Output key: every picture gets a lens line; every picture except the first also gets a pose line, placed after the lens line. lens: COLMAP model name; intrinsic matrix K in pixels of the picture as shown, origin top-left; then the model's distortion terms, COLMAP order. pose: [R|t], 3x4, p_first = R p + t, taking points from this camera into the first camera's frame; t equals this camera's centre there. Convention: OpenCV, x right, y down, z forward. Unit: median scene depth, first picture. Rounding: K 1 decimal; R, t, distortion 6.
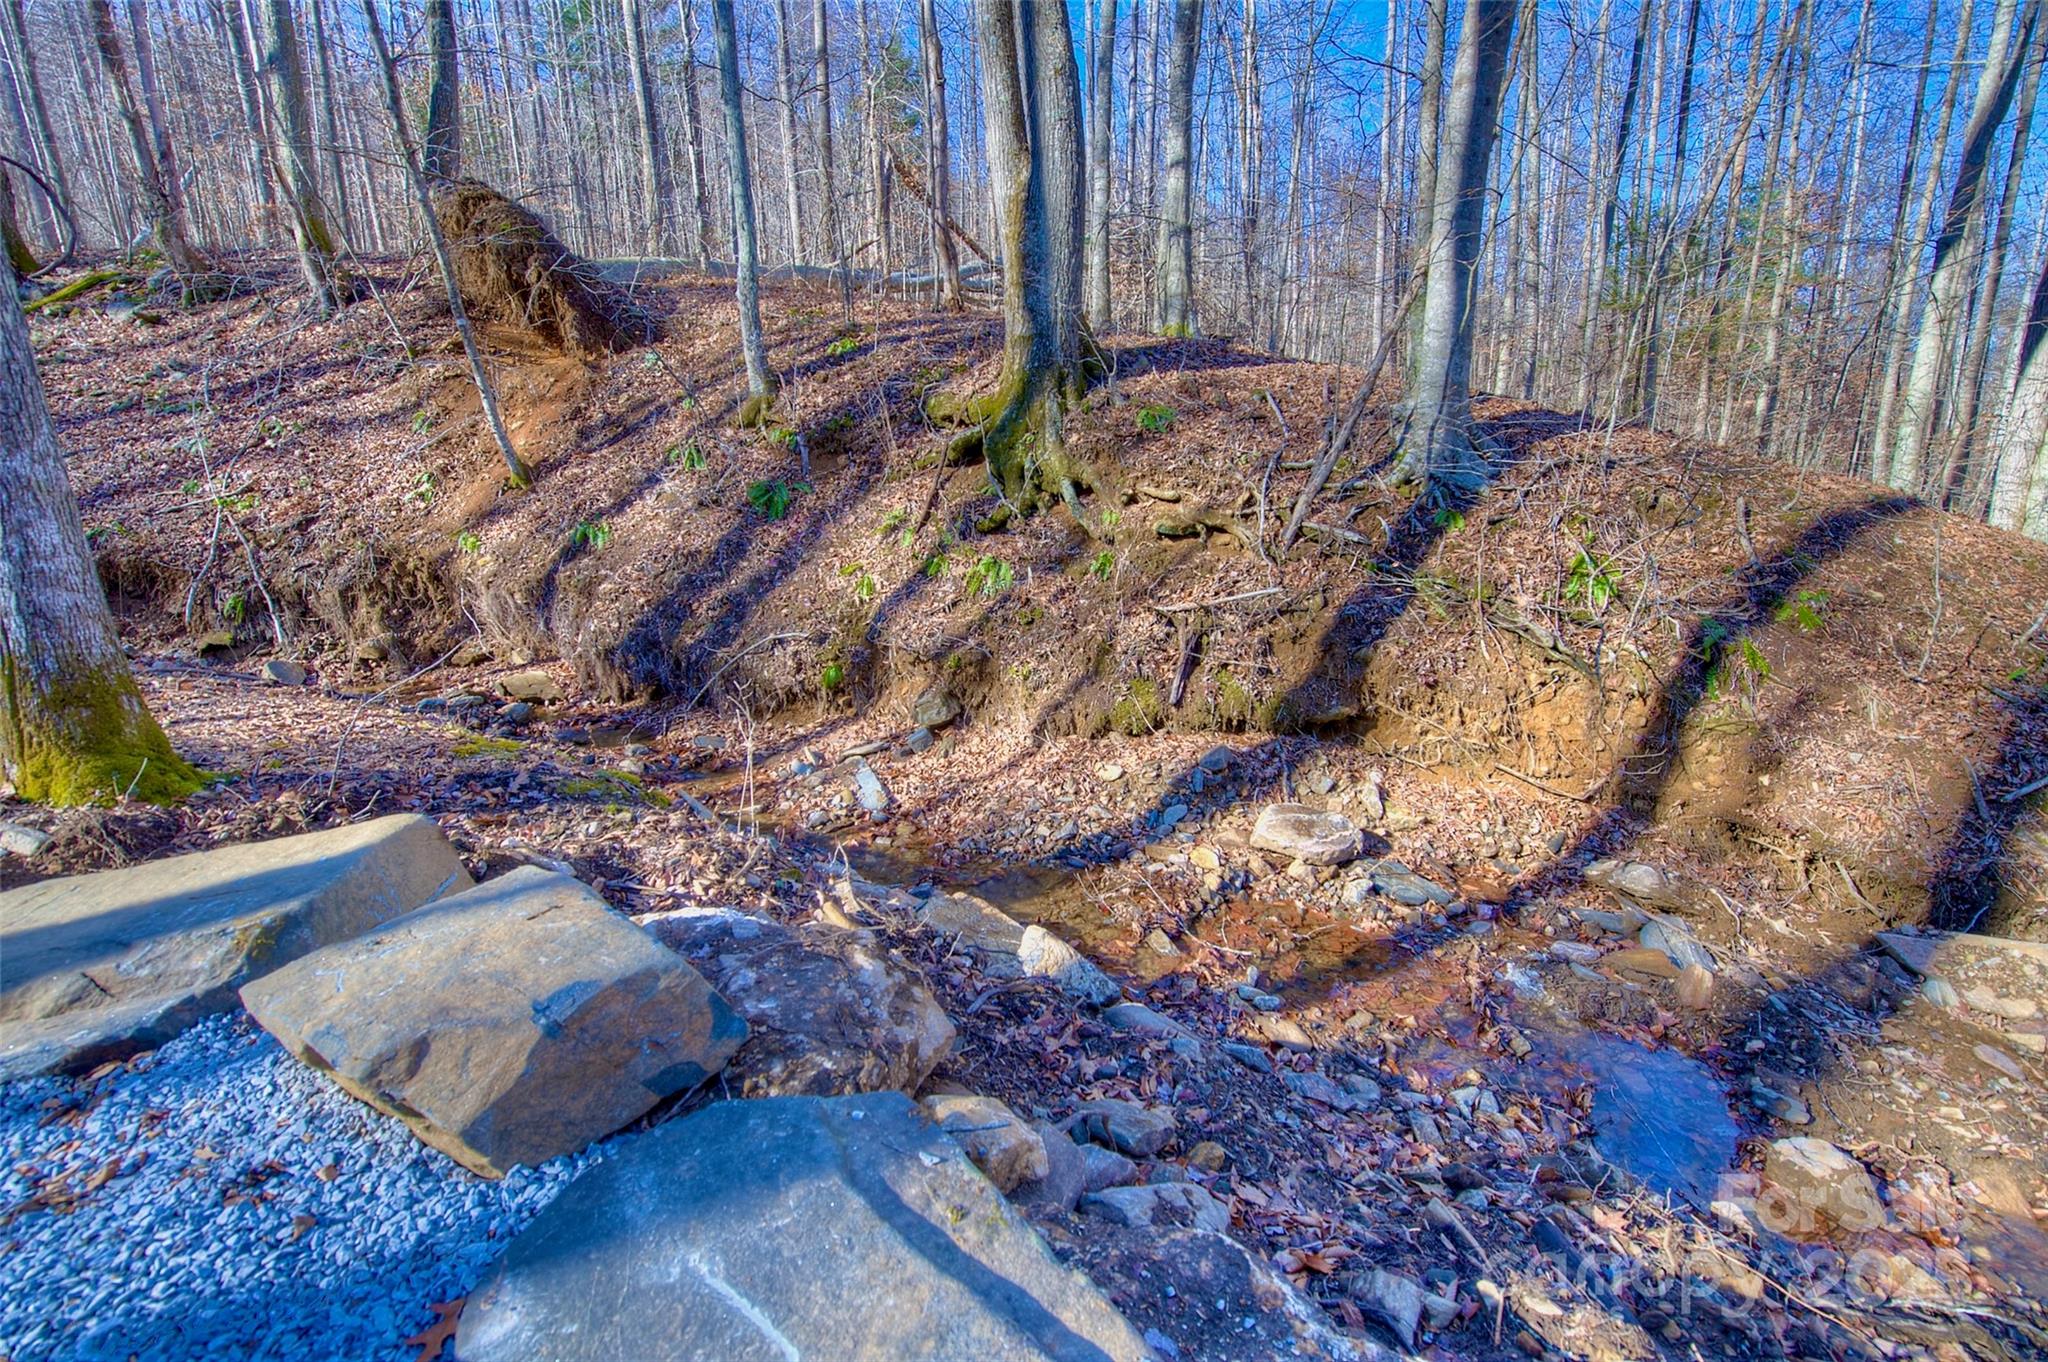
lens RADIAL K [[799.3, 0, 1024.0], [0, 799.3, 681.0], [0, 0, 1]] dist [-0.011815, -0.000469]
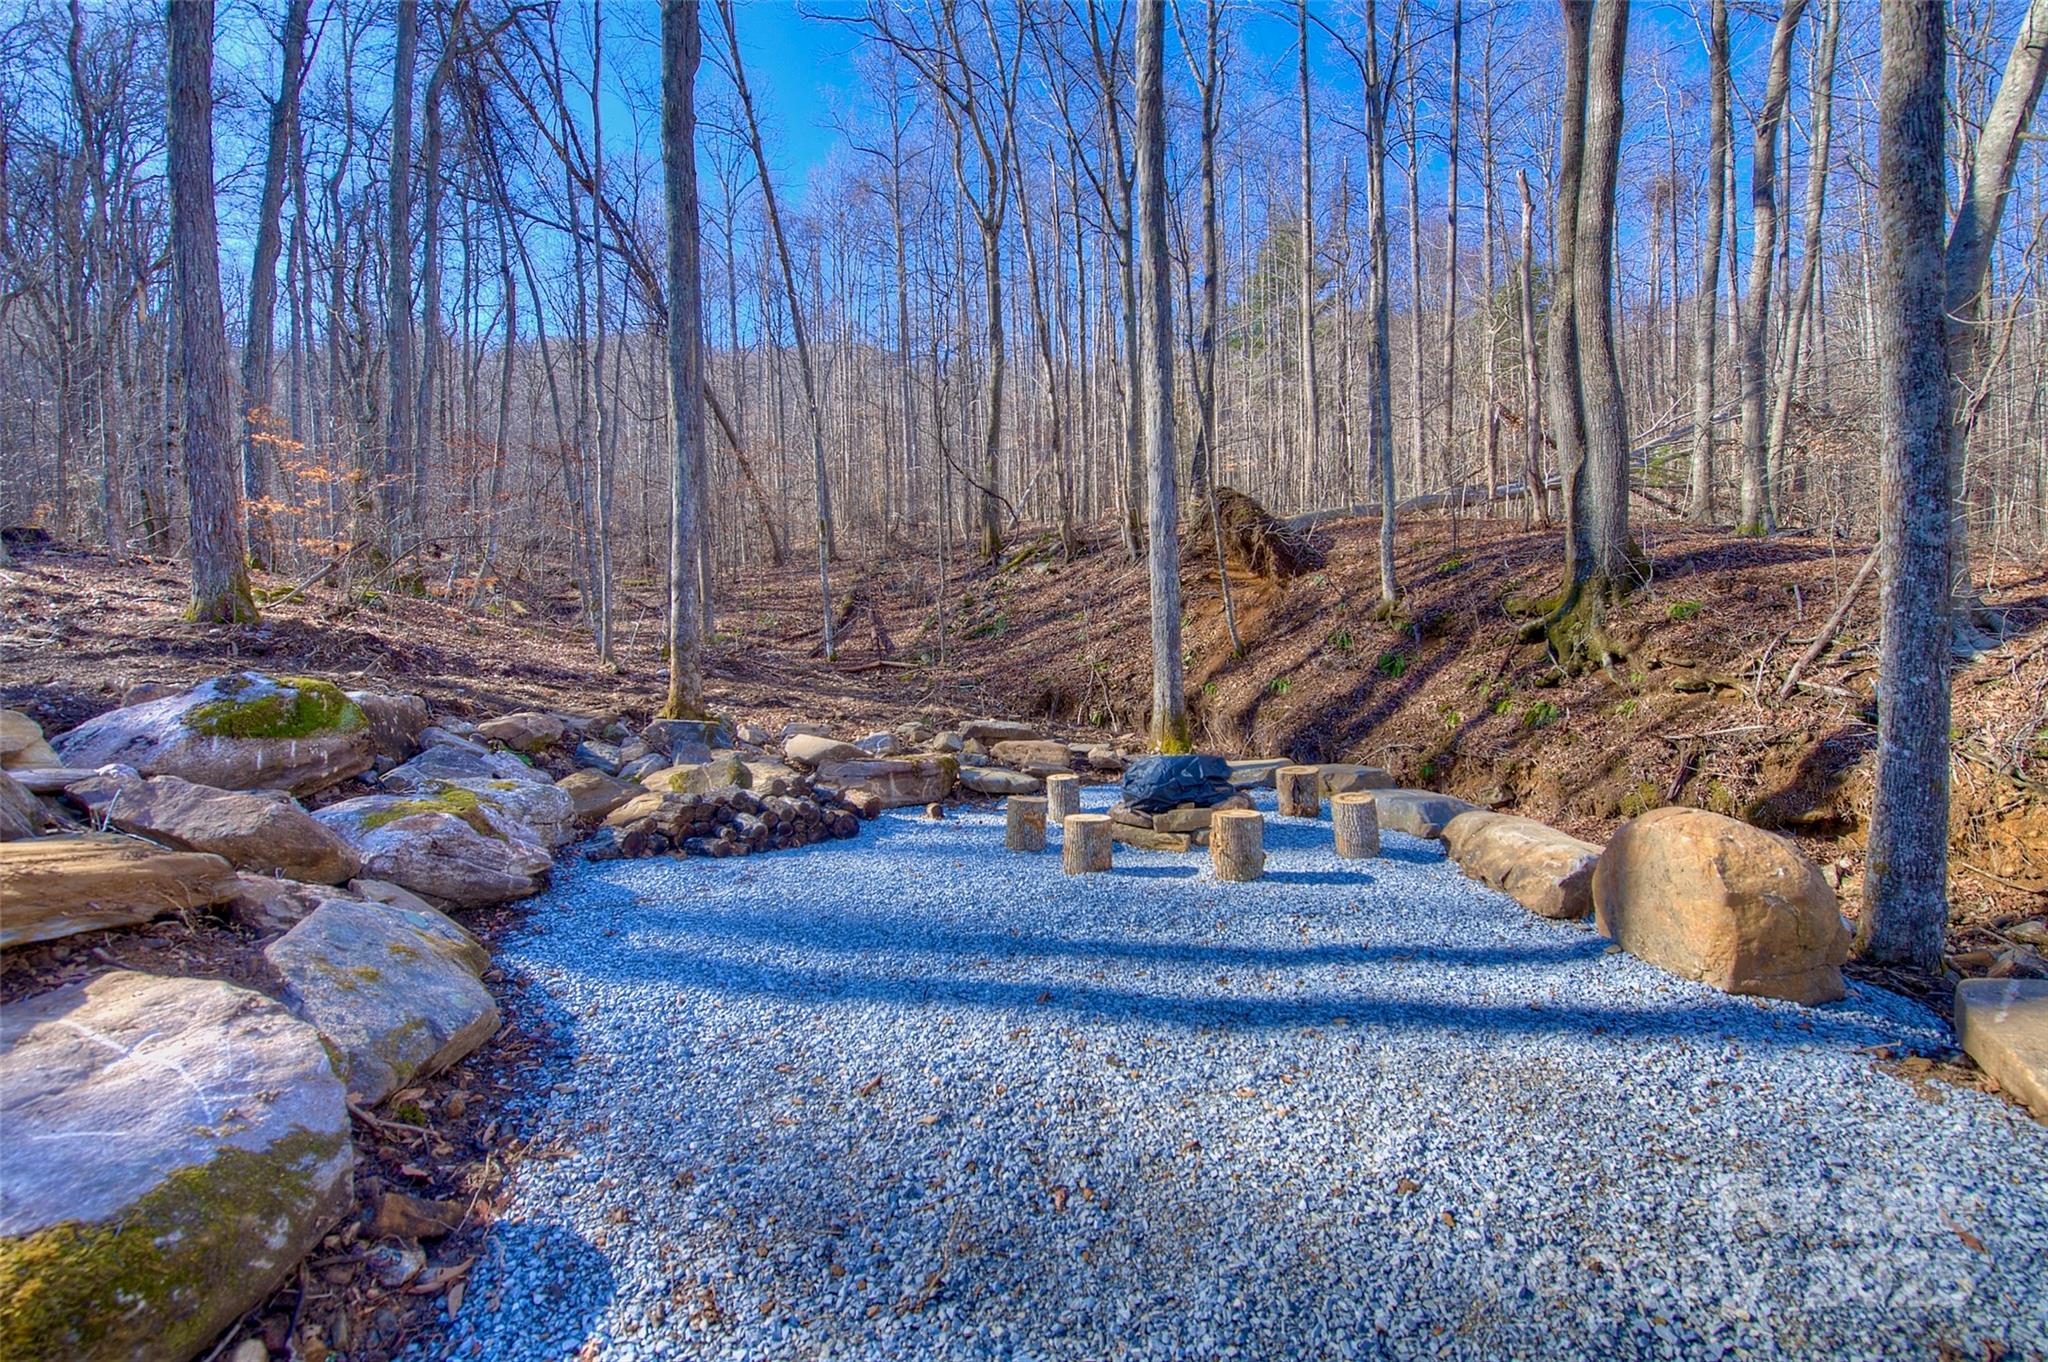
lens RADIAL K [[799.3, 0, 1024.0], [0, 799.3, 681.0], [0, 0, 1]] dist [-0.011815, -0.000469]
pose [[0.755030, 0.010358, -0.655608, 0.200765], [-0.137594, 0.980115, -0.142976, 0.156432], [0.641090, 0.198159, 0.741442, -0.759887]]
